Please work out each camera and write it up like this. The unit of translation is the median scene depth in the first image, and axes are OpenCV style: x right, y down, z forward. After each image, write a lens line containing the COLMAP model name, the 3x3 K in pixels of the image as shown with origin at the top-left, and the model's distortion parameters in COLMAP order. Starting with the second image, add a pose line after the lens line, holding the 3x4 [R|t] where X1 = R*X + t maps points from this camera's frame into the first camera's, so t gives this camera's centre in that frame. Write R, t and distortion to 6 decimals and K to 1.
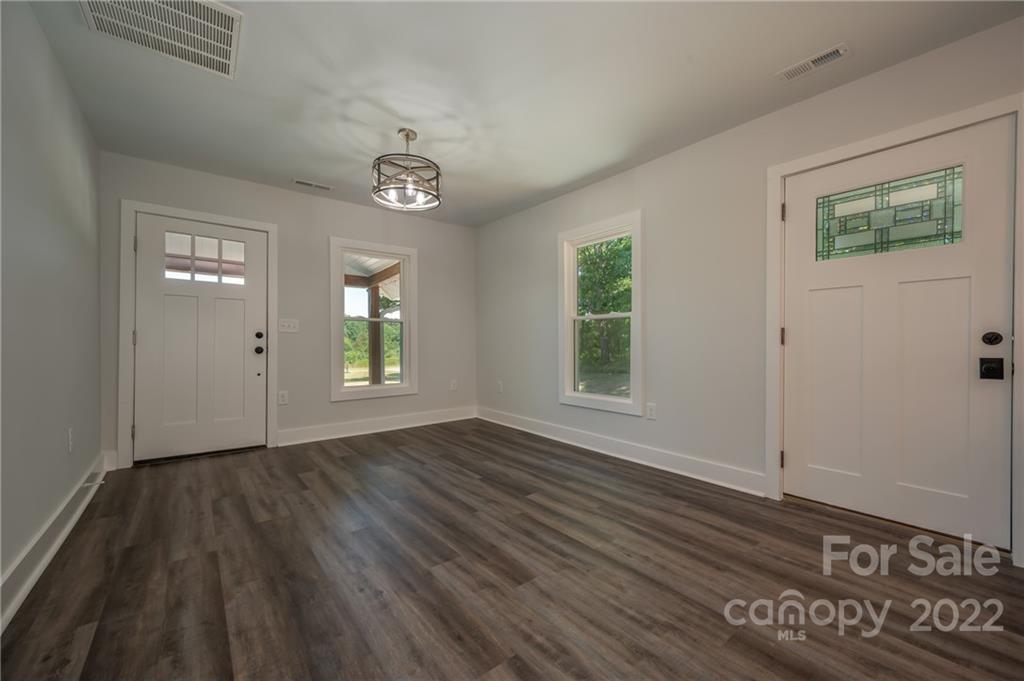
lens RADIAL K [[398.8, 0, 518.9], [0, 398.8, 343.6], [0, 0, 1]] dist [0.002639, -0.000587]
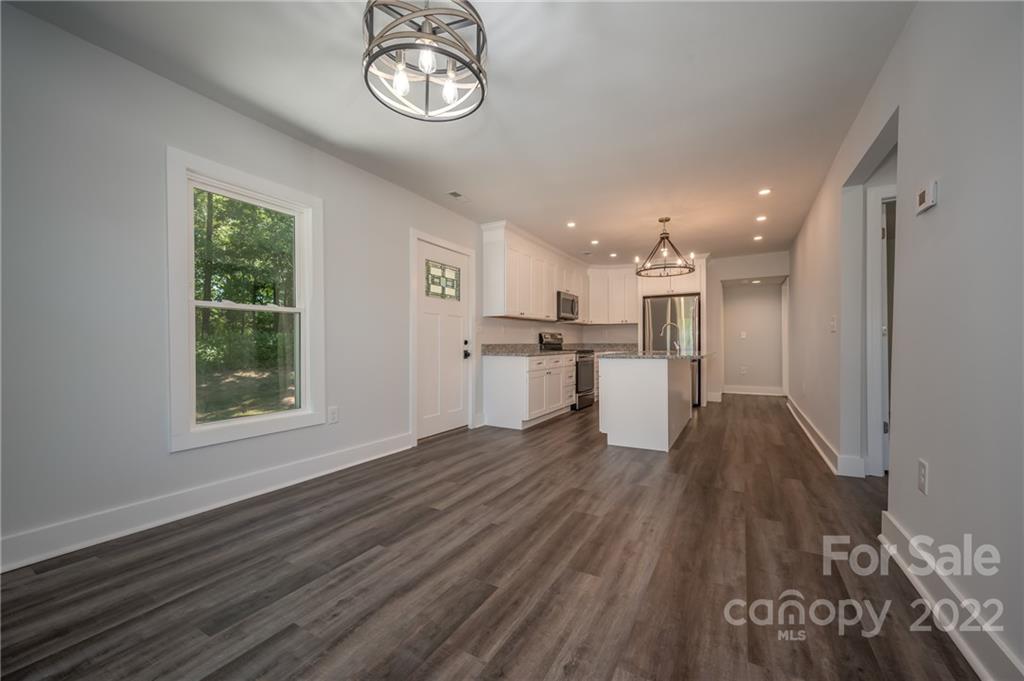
lens RADIAL K [[402.3, 0, 507.3], [0, 402.3, 344.5], [0, 0, 1]] dist [0.000251, 0.000085]
pose [[-0.348546, -0.000371, 0.937292, -0.933596], [0.002614, 0.999996, 0.001368, -0.001995], [-0.937288, 0.002927, -0.348543, 1.207480]]
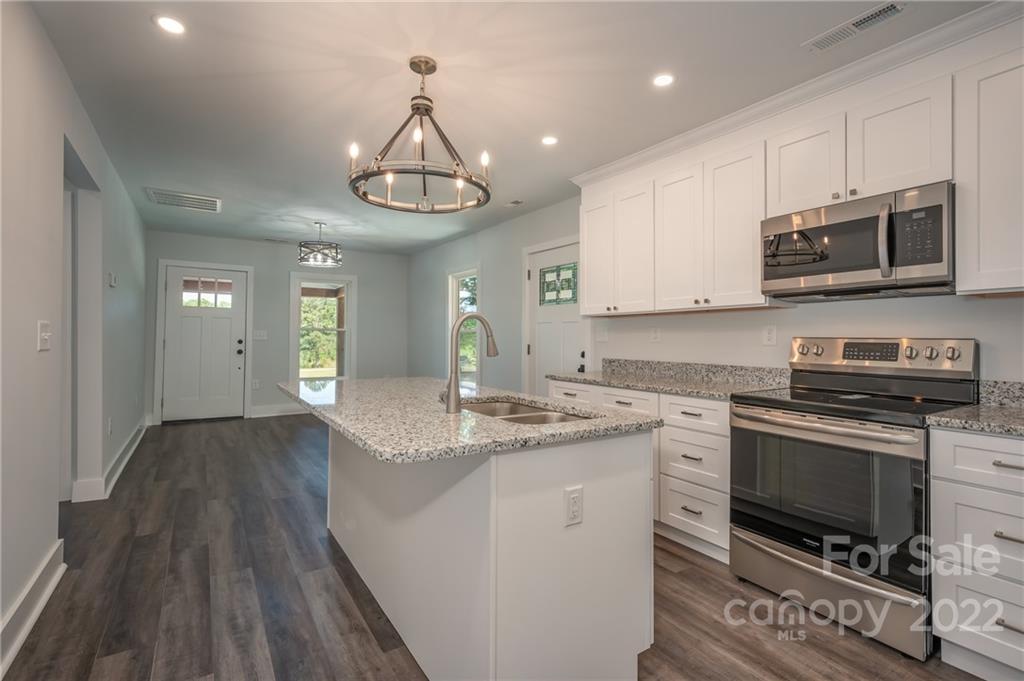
lens RADIAL K [[471.4, 0, 515.8], [0, 471.4, 326.5], [0, 0, 1]] dist [0.007509, -0.000065]
pose [[0.994983, 0.005254, -0.099909, 0.803095], [-0.007371, 0.999756, -0.020837, -0.072752], [0.099775, 0.021469, 0.994778, -0.954403]]
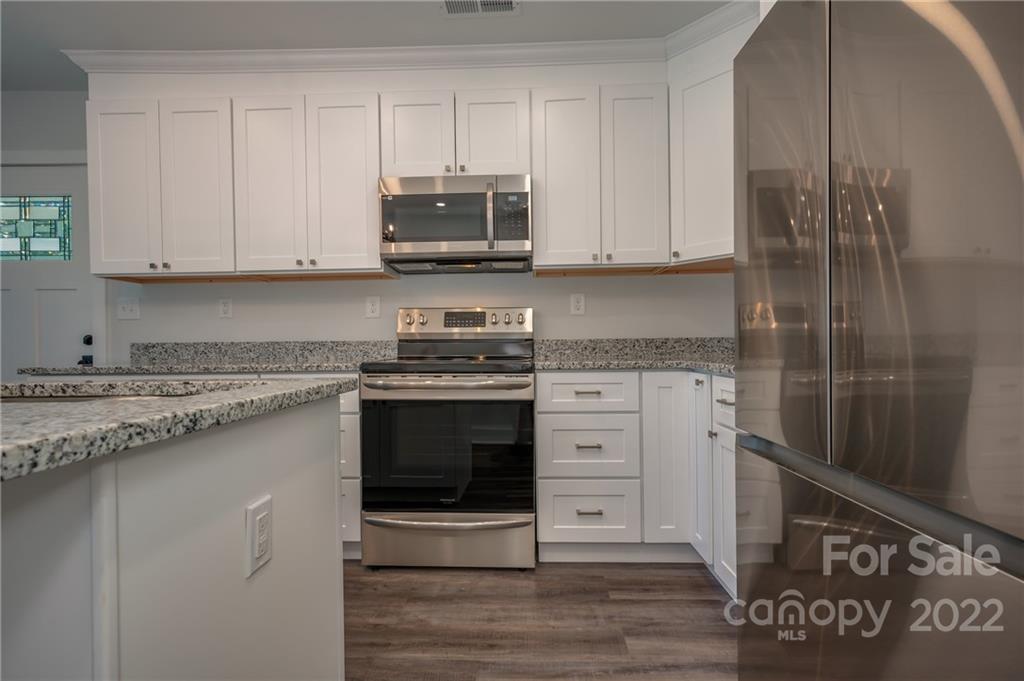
lens RADIAL K [[471.4, 0, 514.4], [0, 471.4, 341.6], [0, 0, 1]] dist [0.007509, -0.000065]
pose [[0.656948, -0.003289, 0.753929, 0.696003], [0.005763, 0.999983, -0.000659, 0.000799], [-0.753914, 0.004777, 0.656956, -0.721570]]
